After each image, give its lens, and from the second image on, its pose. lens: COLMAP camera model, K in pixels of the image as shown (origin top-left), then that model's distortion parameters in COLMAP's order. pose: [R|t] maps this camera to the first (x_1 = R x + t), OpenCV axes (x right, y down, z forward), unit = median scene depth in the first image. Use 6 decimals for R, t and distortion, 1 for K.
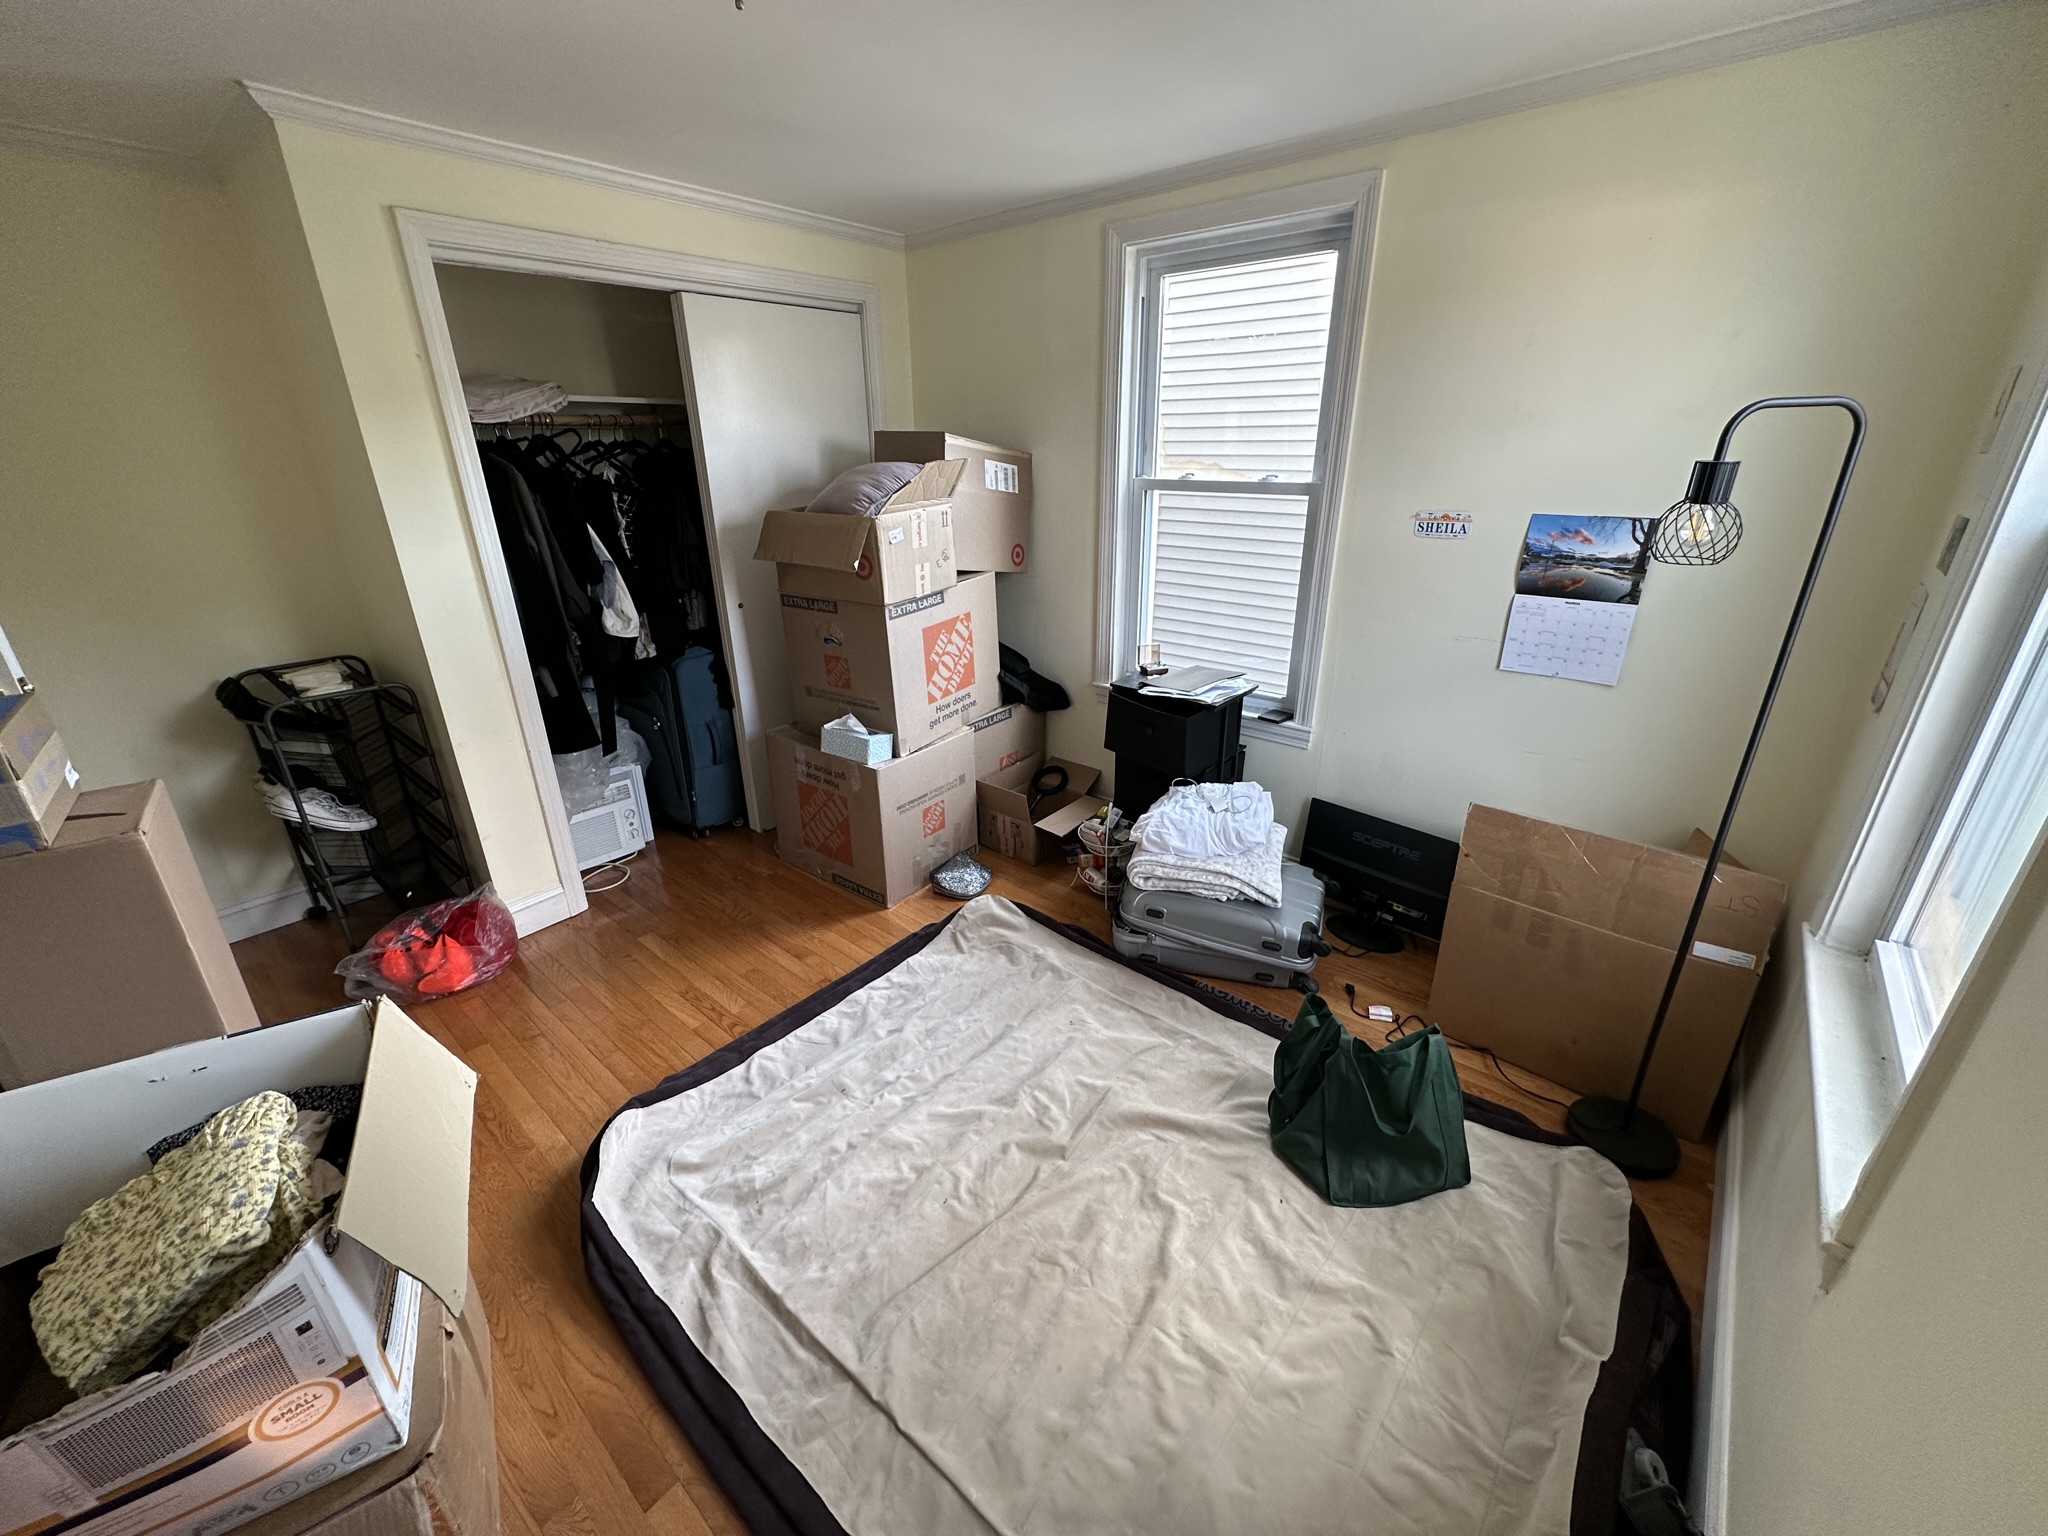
lens RADIAL K [[817.7, 0, 1023.6], [0, 817.7, 770.0], [0, 0, 1]] dist [0.000819, -0.000372]
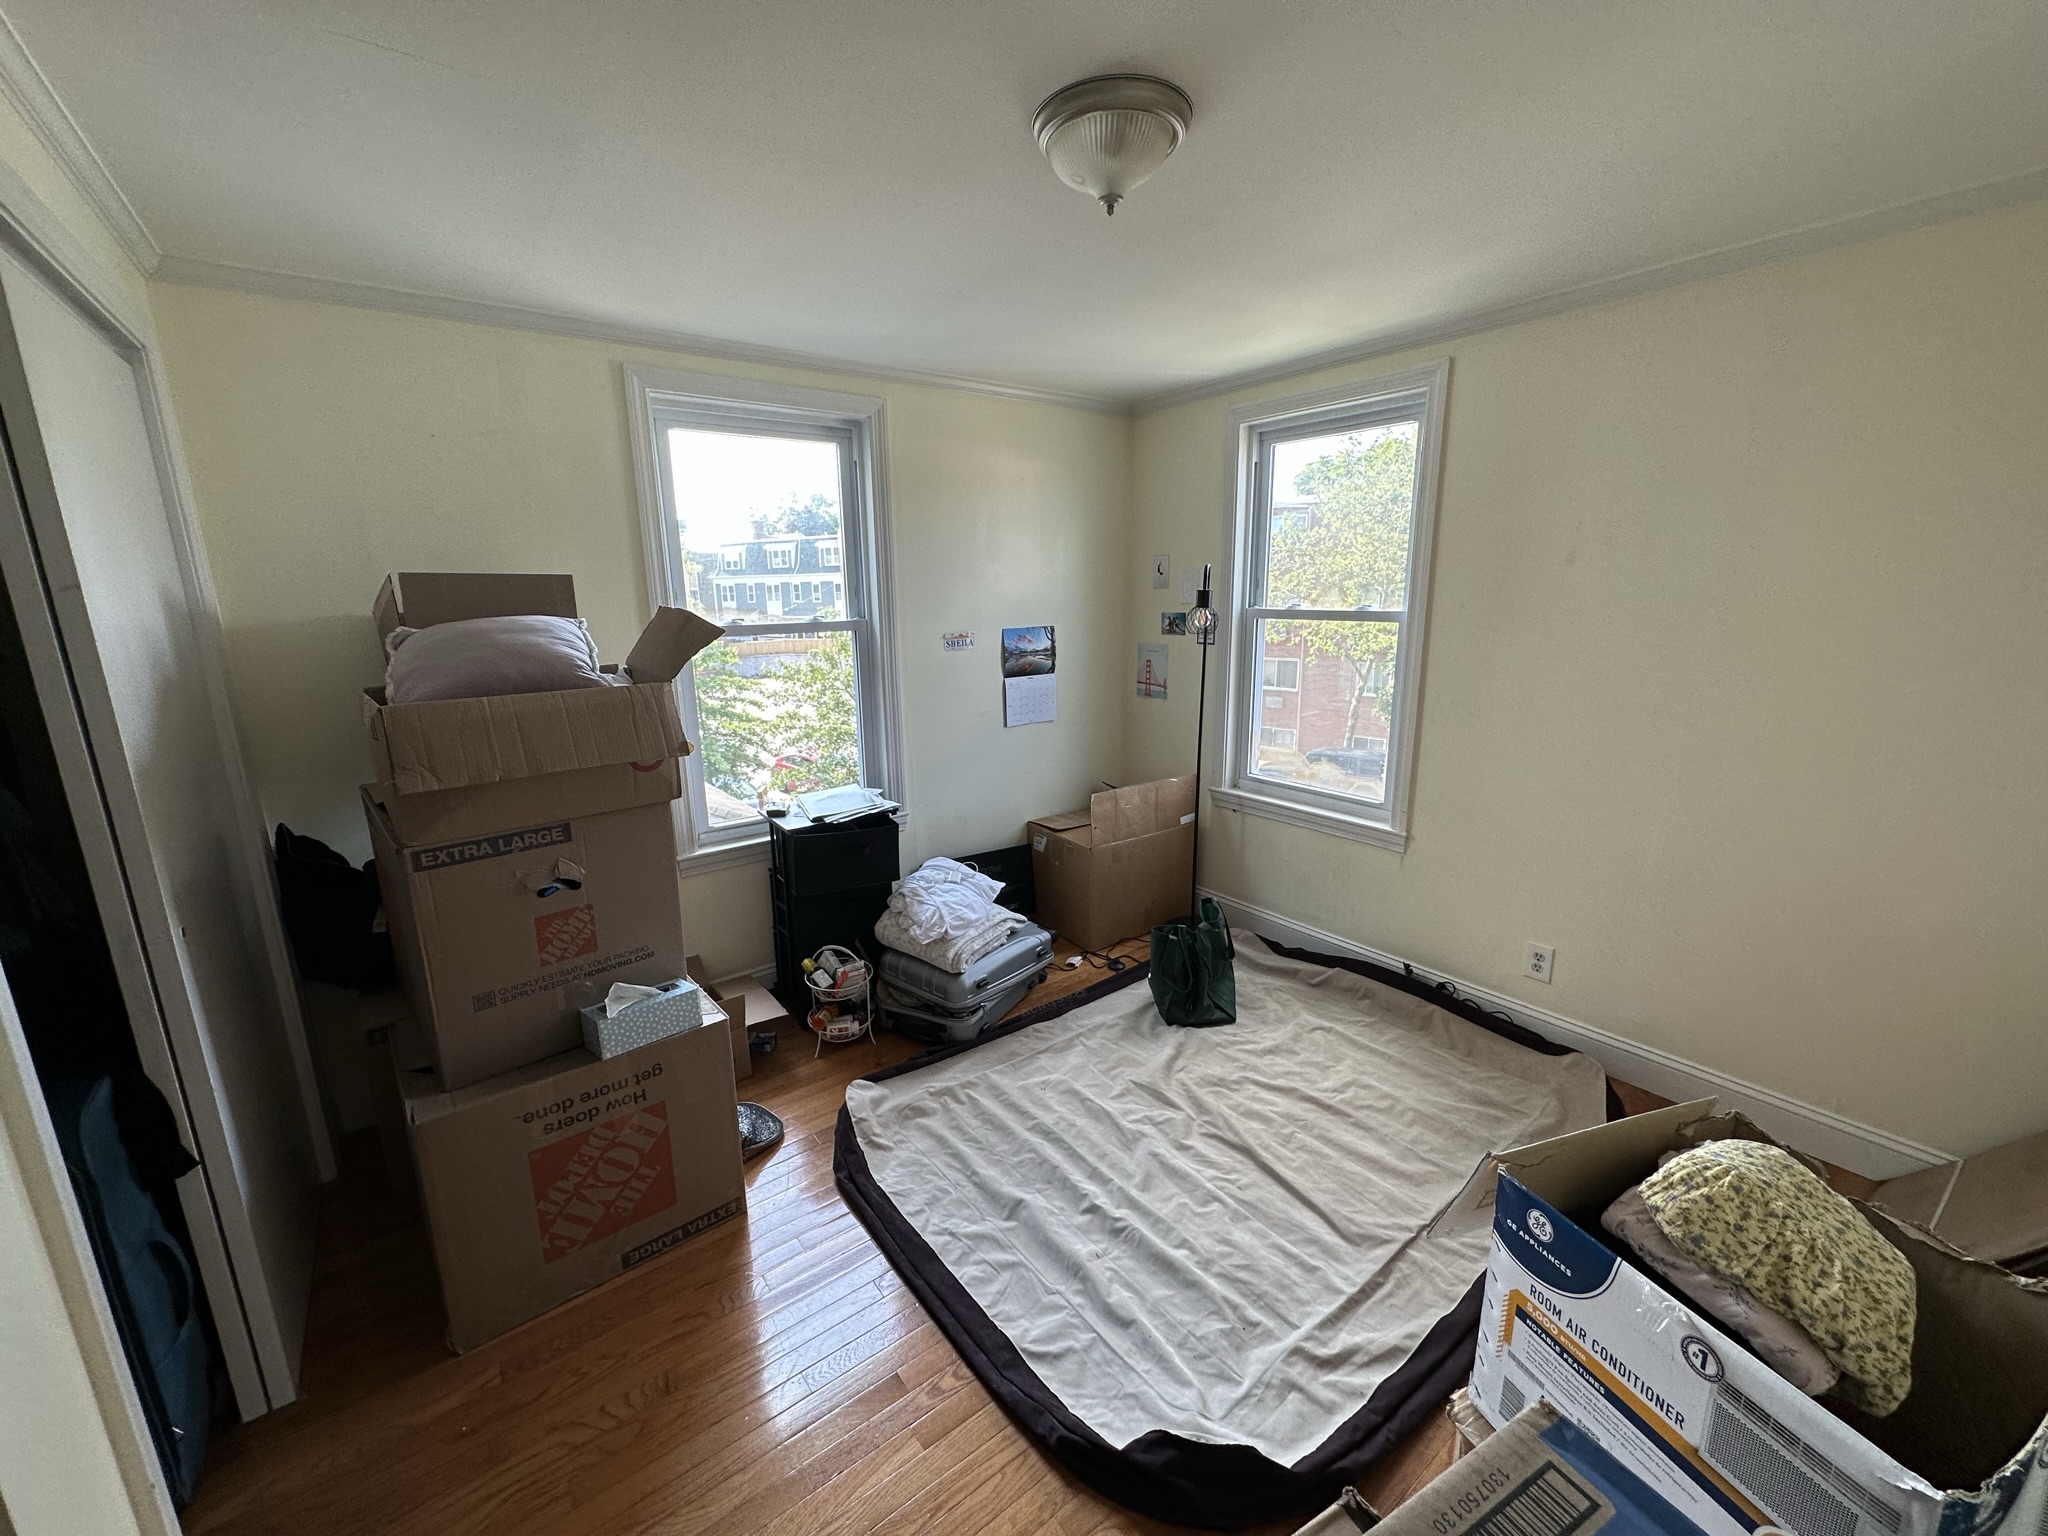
lens RADIAL K [[817.7, 0, 1023.0], [0, 817.7, 768.0], [0, 0, 1]] dist [0.000819, -0.000372]
pose [[0.212820, -0.207658, 0.954770, -0.932234], [0.378505, 0.918381, 0.115374, -0.227562], [-0.900801, 0.336831, 0.274050, 0.603746]]
